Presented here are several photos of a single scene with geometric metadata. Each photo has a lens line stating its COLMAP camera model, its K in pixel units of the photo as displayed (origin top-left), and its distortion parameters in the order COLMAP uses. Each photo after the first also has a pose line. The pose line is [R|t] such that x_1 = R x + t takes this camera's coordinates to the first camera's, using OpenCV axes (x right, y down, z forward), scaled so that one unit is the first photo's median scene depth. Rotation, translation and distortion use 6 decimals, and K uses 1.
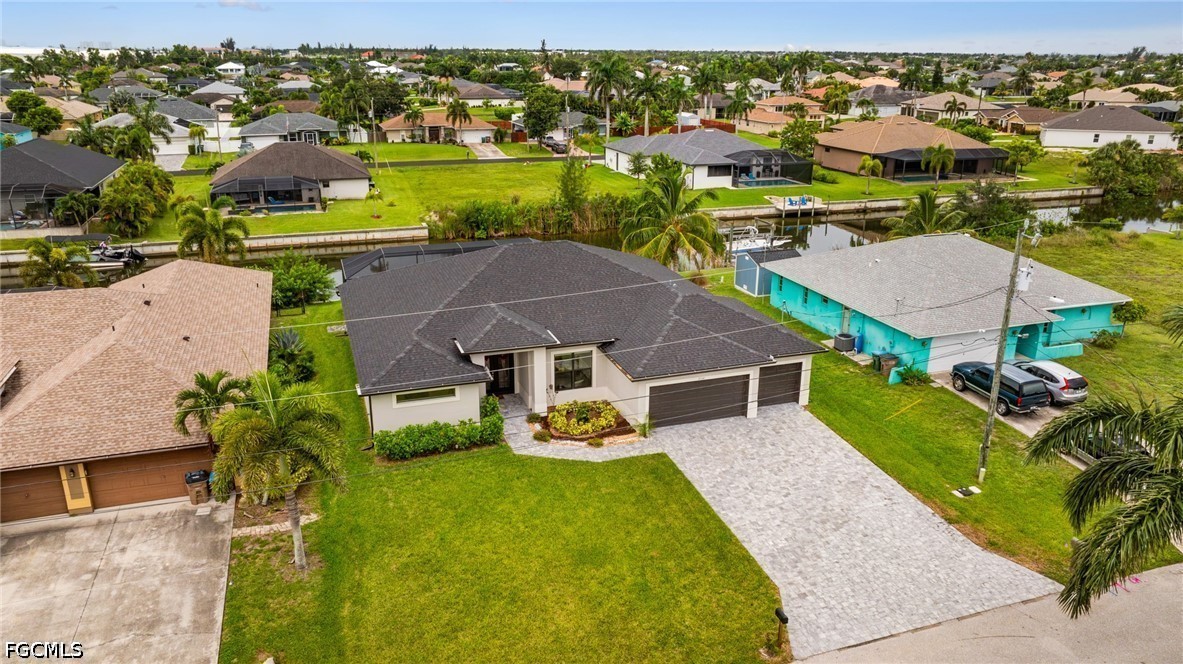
lens RADIAL K [[847.6, 0, 591.5], [0, 847.6, 332.0], [0, 0, 1]] dist [-0.023860, 0.006185]
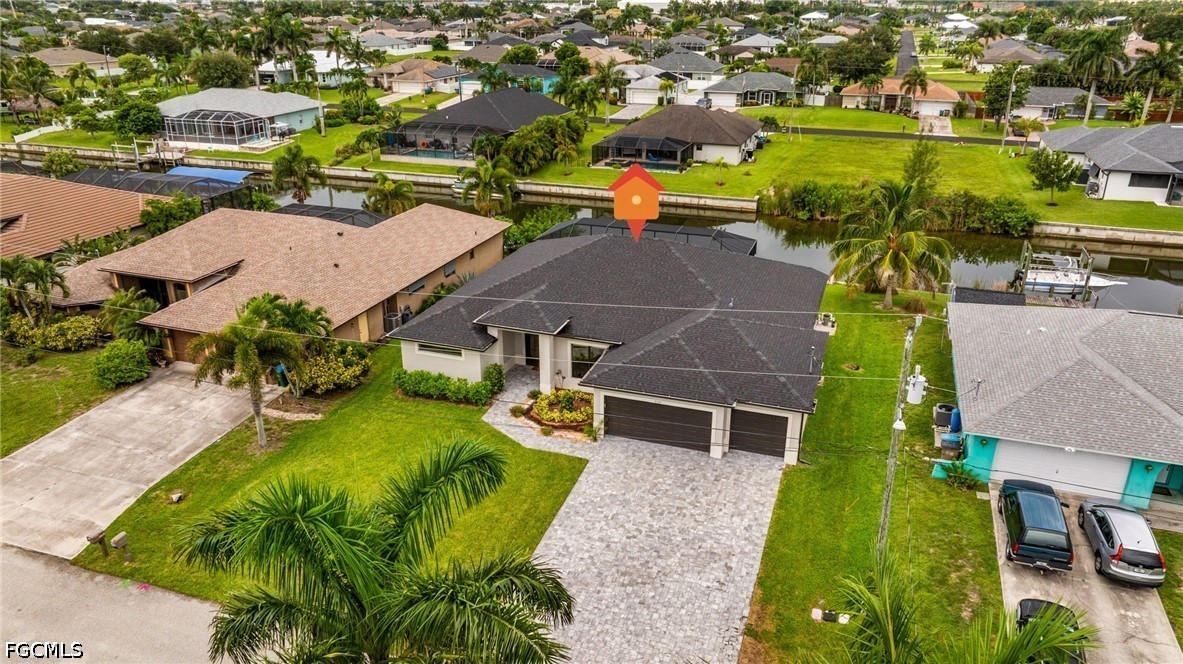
lens RADIAL K [[829.9, 0, 591.5], [0, 829.9, 332.0], [0, 0, 1]] dist [-0.020293, 0.005234]
pose [[0.783393, 0.230277, -0.577293, 0.270078], [-0.193275, 0.973039, 0.125860, -0.058169], [0.590711, 0.012978, 0.806779, 0.077432]]
